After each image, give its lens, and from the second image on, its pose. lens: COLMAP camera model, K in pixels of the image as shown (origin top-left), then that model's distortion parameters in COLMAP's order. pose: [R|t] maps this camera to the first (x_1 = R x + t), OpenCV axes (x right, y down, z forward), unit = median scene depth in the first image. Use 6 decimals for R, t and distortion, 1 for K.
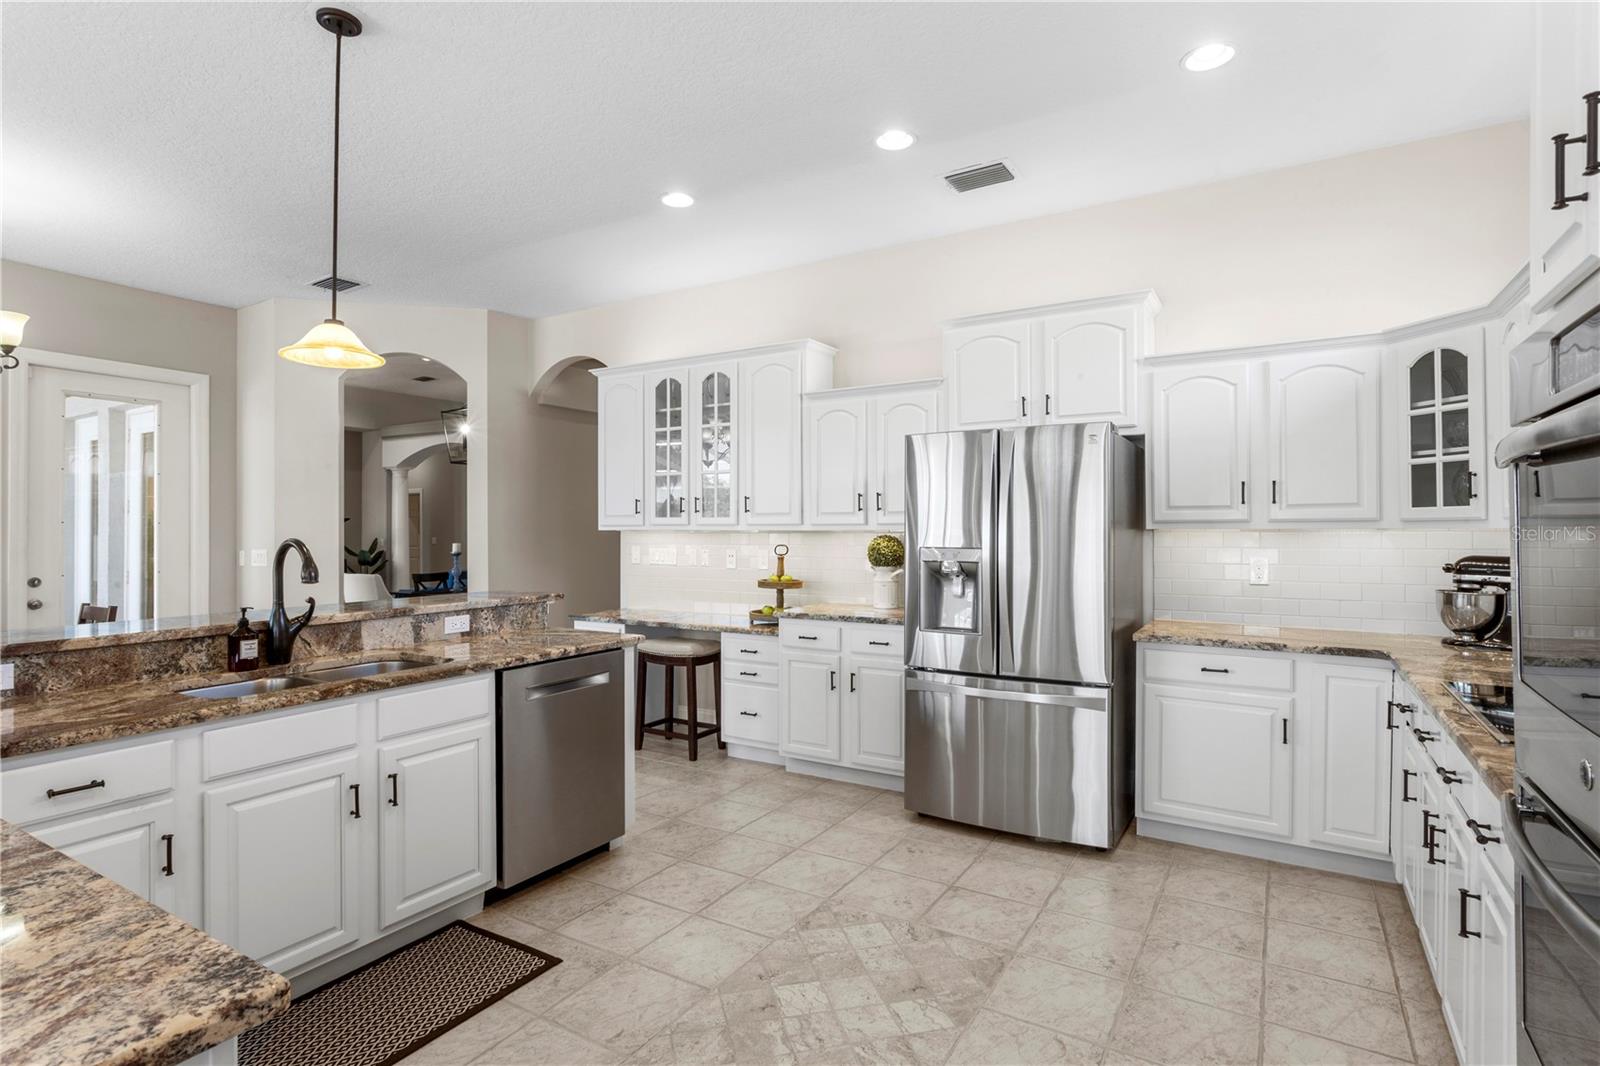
lens RADIAL K [[801.7, 0, 800.0], [0, 801.7, 533.0], [0, 0, 1]] dist [0.000187, -0.000700]
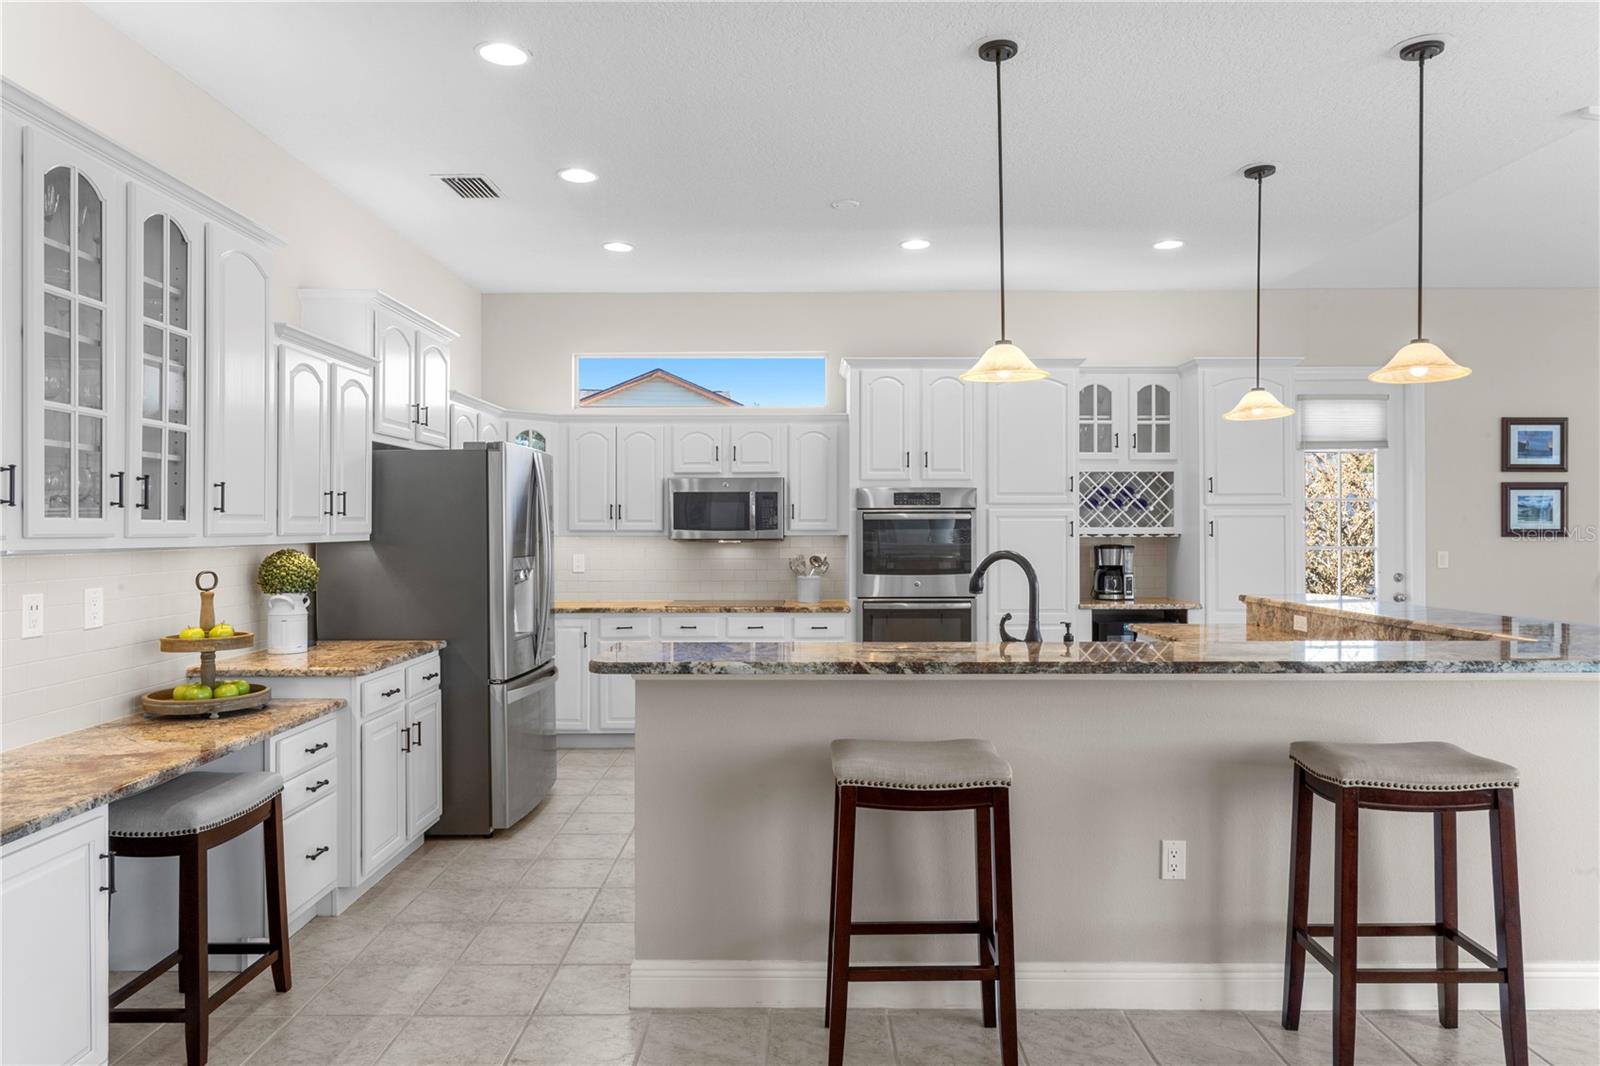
lens RADIAL K [[976.0, 0, 800.0], [0, 976.0, 533.0], [0, 0, 1]] dist [0.000710, 0.000259]
pose [[-0.511863, -0.004911, 0.859053, -0.811438], [0.002215, 0.999973, 0.007036, -0.015416], [-0.859064, 0.005504, -0.511838, 0.993105]]
